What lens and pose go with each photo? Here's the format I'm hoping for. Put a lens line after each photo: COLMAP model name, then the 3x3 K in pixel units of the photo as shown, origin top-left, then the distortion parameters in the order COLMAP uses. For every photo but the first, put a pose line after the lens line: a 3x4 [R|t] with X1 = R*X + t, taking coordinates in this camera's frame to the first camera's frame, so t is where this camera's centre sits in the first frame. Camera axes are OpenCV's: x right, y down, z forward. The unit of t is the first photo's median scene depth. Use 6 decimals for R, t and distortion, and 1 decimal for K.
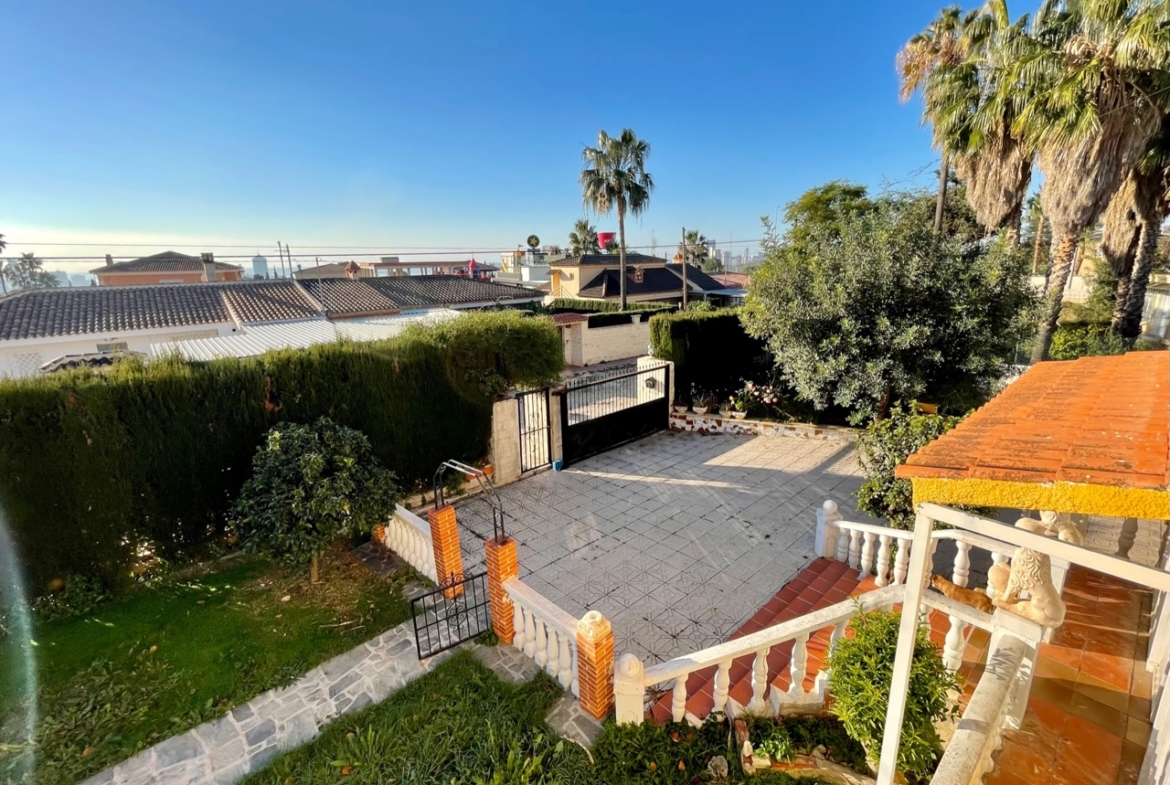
lens RADIAL K [[505.8, 0, 574.2], [0, 505.8, 382.6], [0, 0, 1]] dist [0.000062, -0.002188]
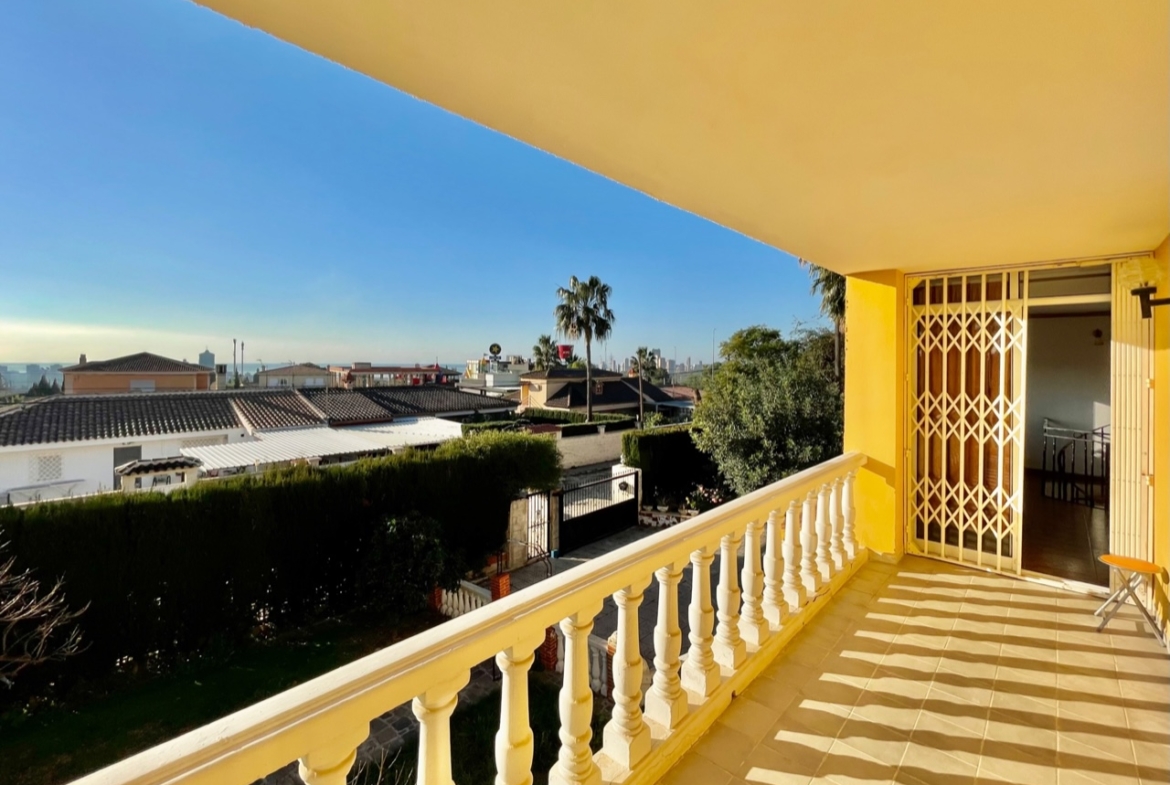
lens RADIAL K [[516.5, 0, 579.2], [0, 516.5, 365.0], [0, 0, 1]] dist [-0.002974, -0.000139]
pose [[0.993394, 0.029217, 0.110972, -0.131214], [-0.003222, 0.973766, -0.227528, 0.000029], [-0.114709, 0.225667, 0.967428, -0.347851]]
